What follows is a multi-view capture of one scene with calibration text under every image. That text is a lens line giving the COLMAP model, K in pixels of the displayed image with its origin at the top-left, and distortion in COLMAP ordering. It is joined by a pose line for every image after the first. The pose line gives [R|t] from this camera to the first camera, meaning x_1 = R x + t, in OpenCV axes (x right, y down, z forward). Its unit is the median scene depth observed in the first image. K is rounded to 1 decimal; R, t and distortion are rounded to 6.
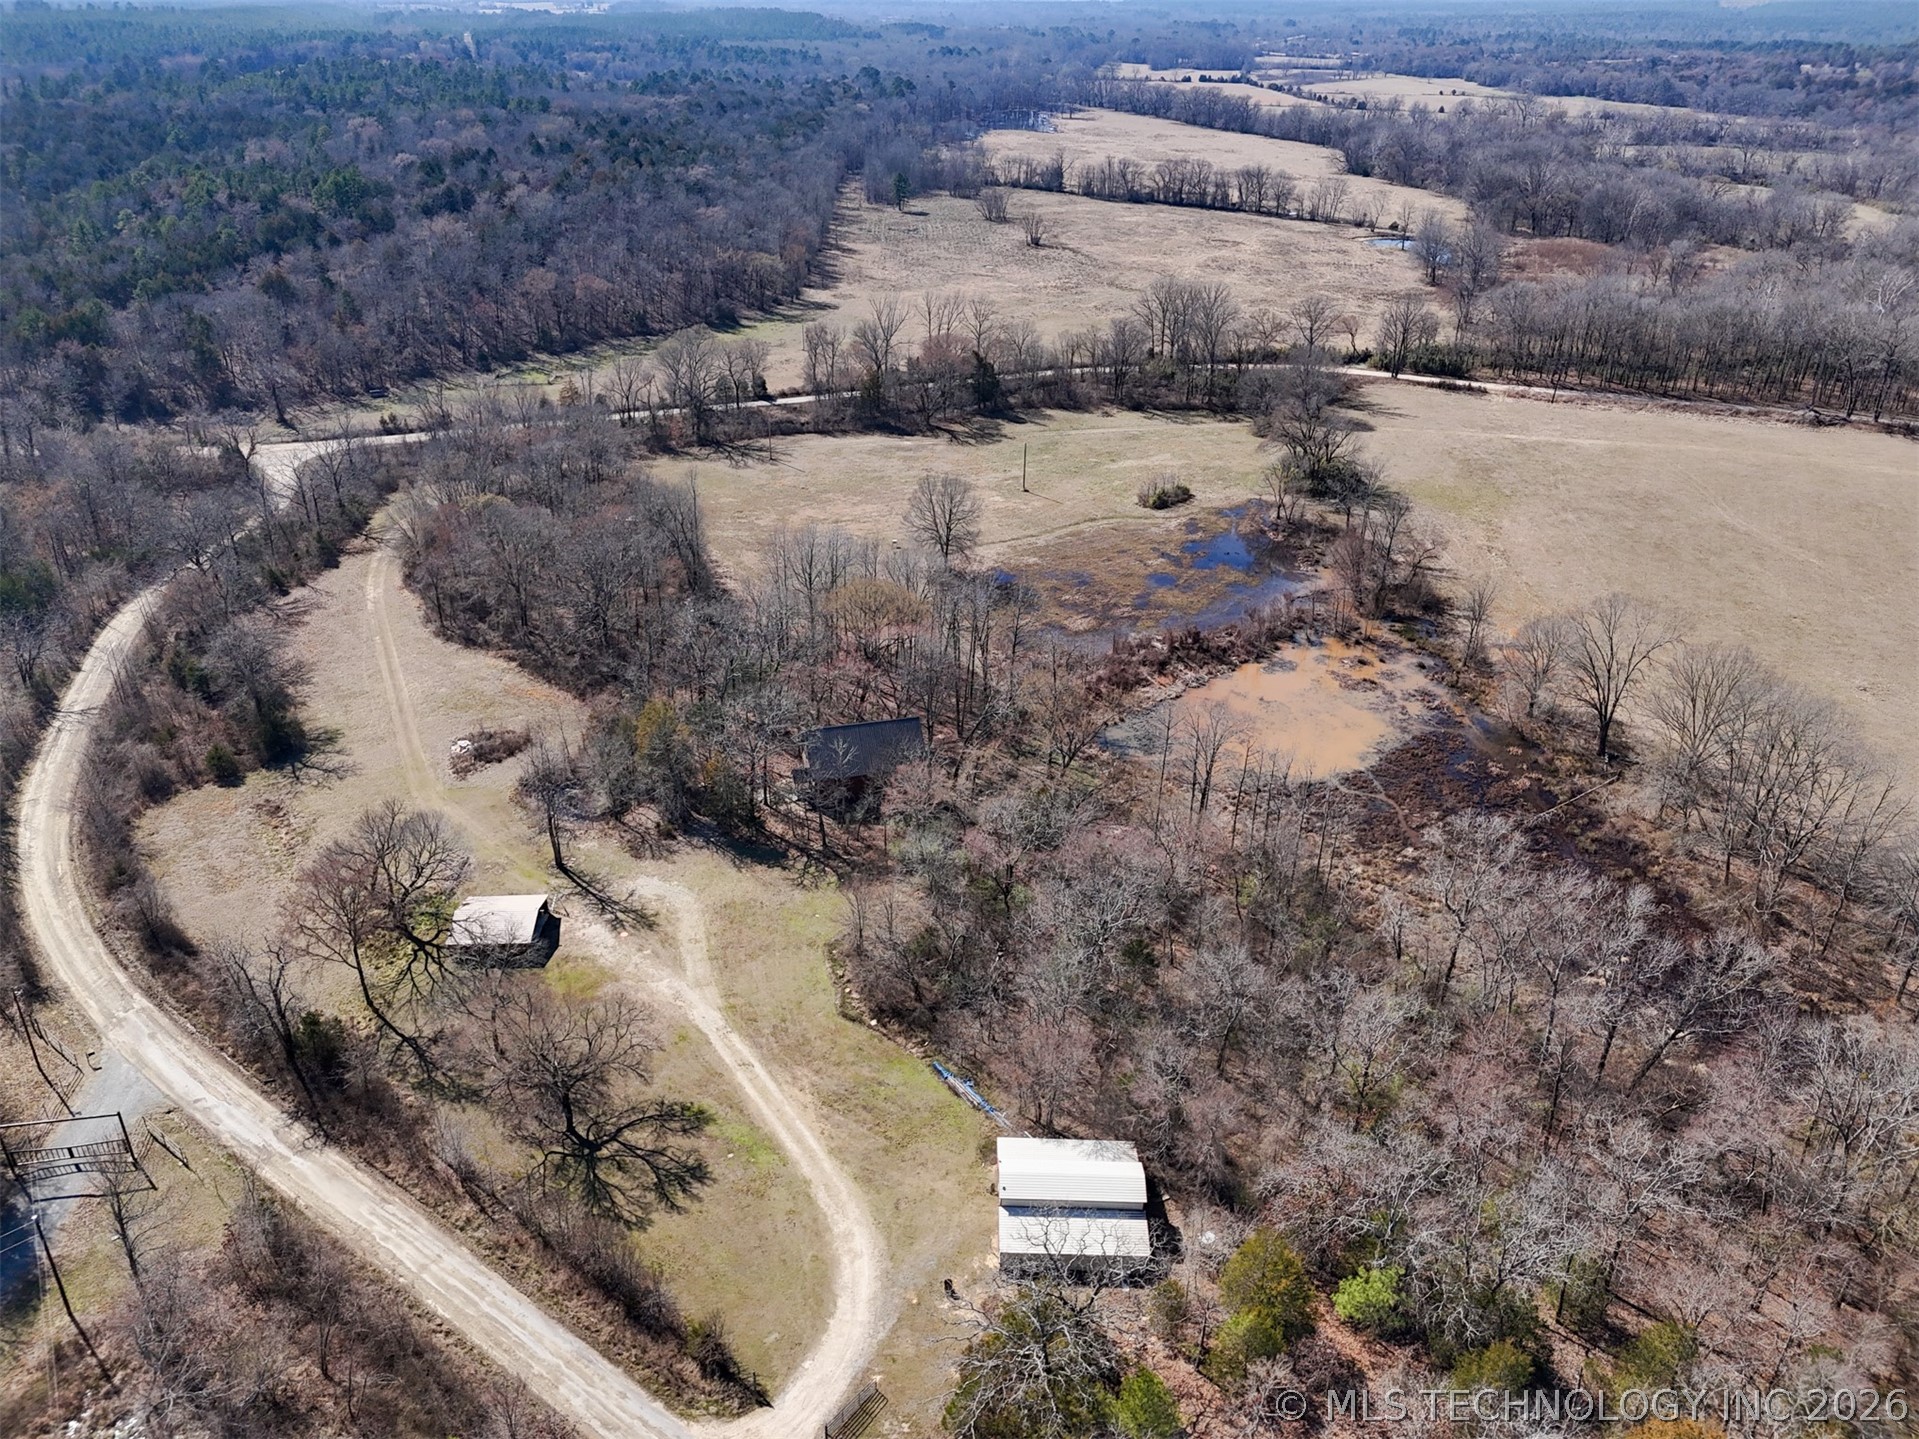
lens RADIAL K [[1404.1, 0, 958.5], [0, 1404.1, 729.3], [0, 0, 1]] dist [0.049001, -0.042591]
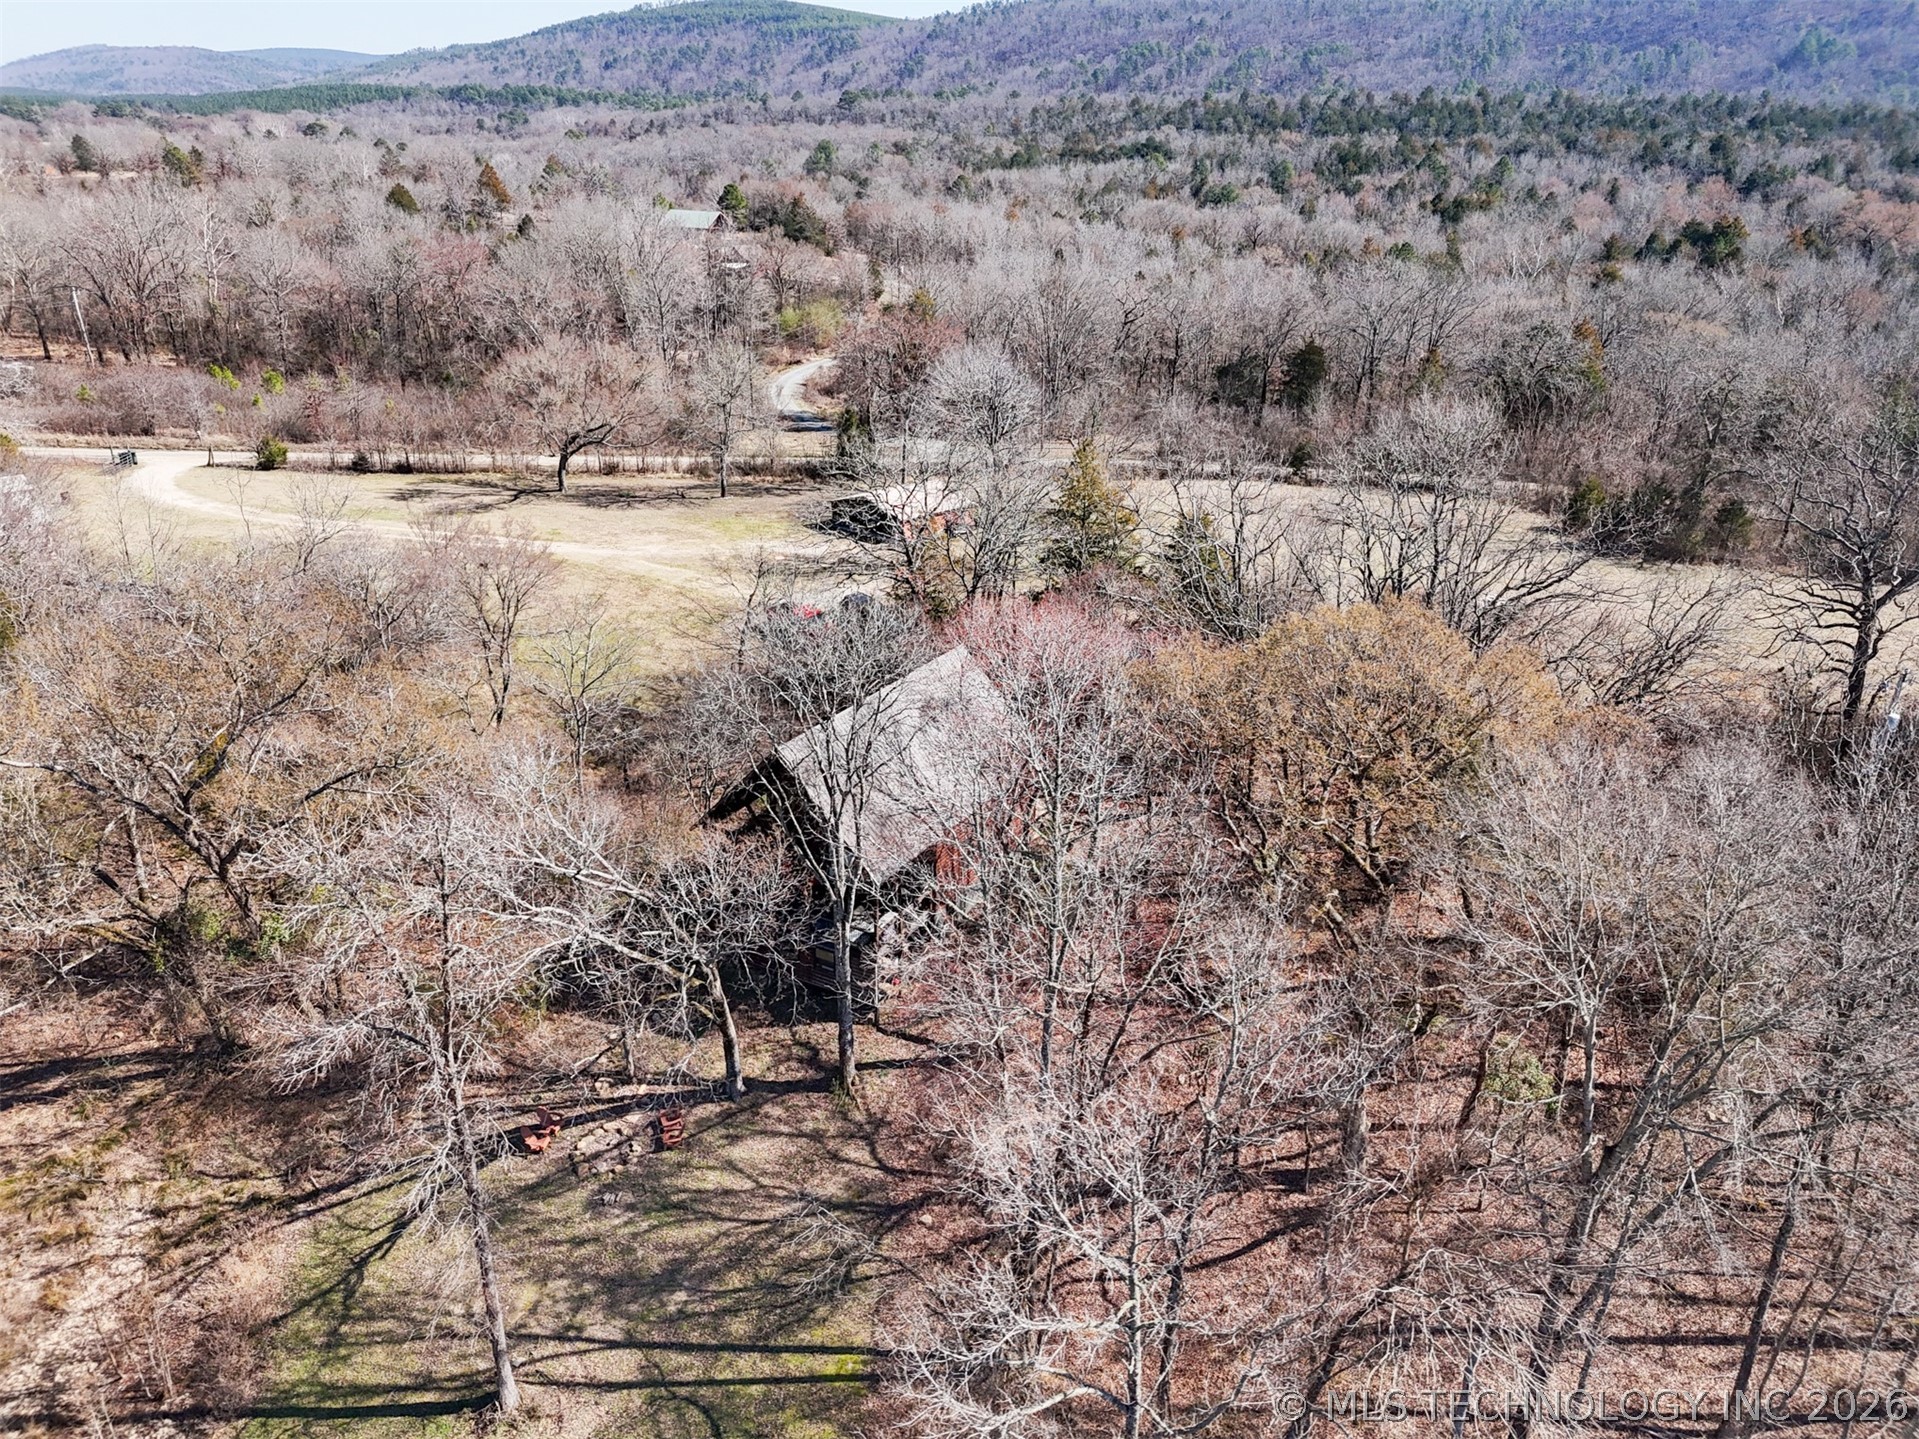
lens RADIAL K [[1404.1, 0, 964.2], [0, 1404.1, 719.7], [0, 0, 1]] dist [0.049001, -0.042591]
pose [[-0.711646, 0.253759, -0.655109, 0.103574], [-0.343784, 0.687428, 0.639731, -0.163580], [0.612677, 0.680478, -0.401967, 0.803382]]
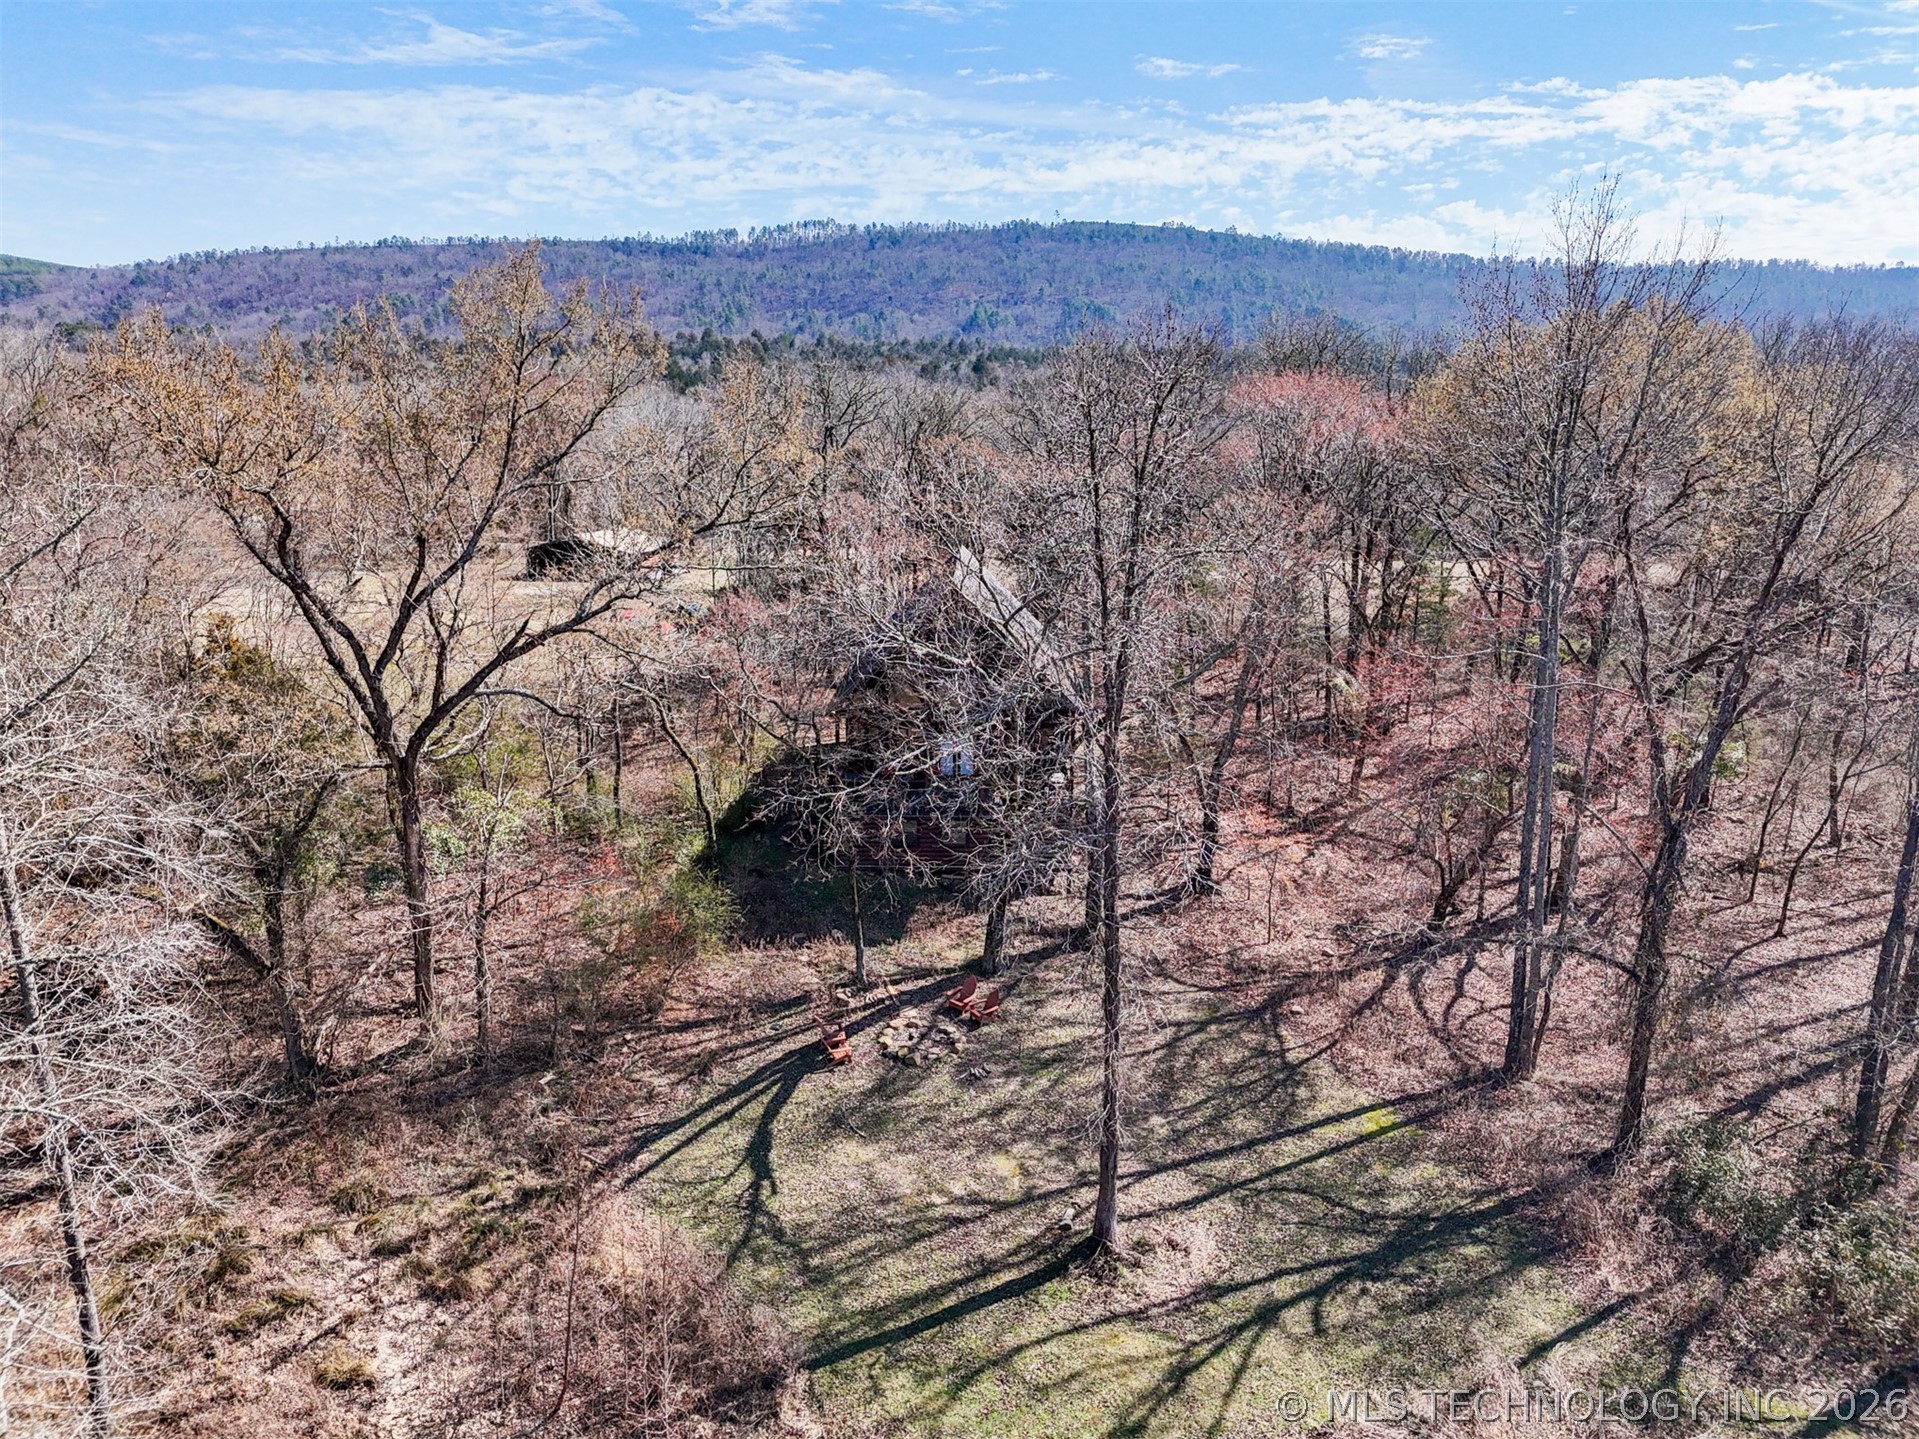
lens RADIAL K [[1404.1, 0, 960.2], [0, 1404.1, 724.1], [0, 0, 1]] dist [0.049001, -0.042591]
pose [[-0.281933, 0.199306, -0.938505, 0.170298], [-0.457210, 0.832065, 0.314050, -0.055130], [0.843489, 0.517635, -0.143462, 0.738905]]
